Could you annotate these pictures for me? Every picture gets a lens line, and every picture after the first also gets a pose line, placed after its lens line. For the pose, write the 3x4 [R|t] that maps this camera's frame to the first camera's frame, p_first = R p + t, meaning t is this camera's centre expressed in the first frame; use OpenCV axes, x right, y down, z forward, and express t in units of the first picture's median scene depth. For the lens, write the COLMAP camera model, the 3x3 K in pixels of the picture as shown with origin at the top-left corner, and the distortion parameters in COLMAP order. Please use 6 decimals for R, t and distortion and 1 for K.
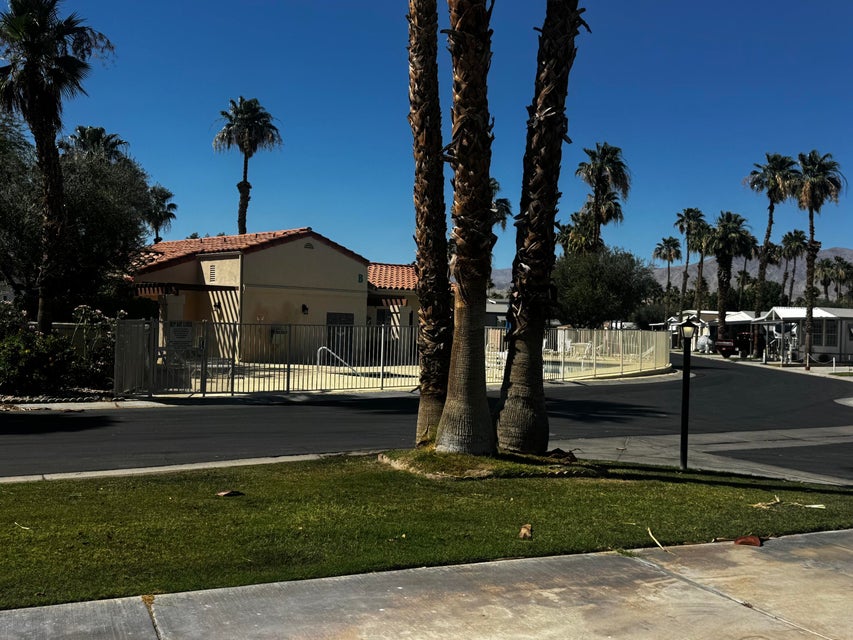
lens RADIAL K [[823.0, 0, 426.5], [0, 823.0, 320.0], [0, 0, 1]] dist [0.217243, -0.537081]
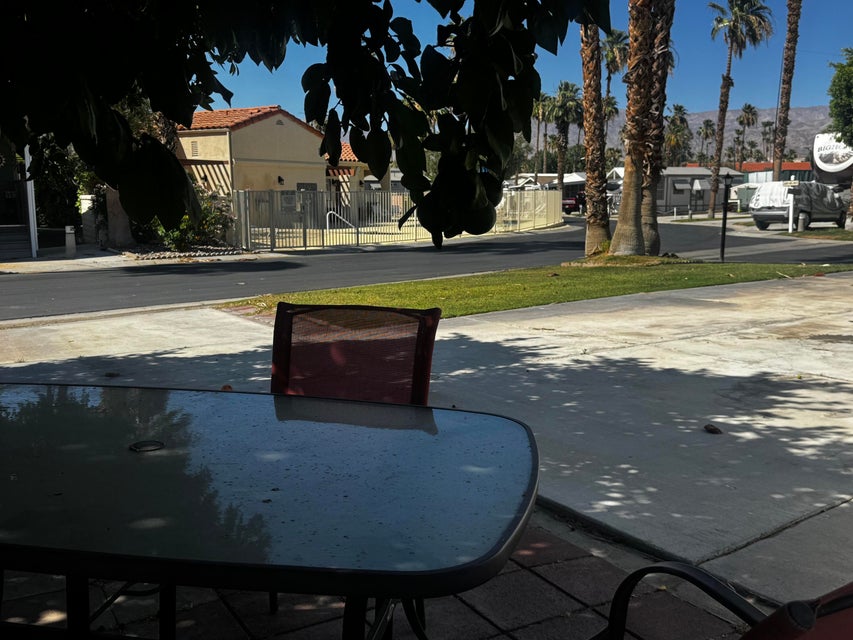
lens RADIAL K [[823.0, 0, 426.5], [0, 823.0, 320.0], [0, 0, 1]] dist [0.217243, -0.537081]
pose [[0.973062, -0.065802, 0.220954, -0.221589], [0.030474, 0.986704, 0.159647, 0.000105], [-0.228521, -0.148613, 0.962129, -0.178311]]
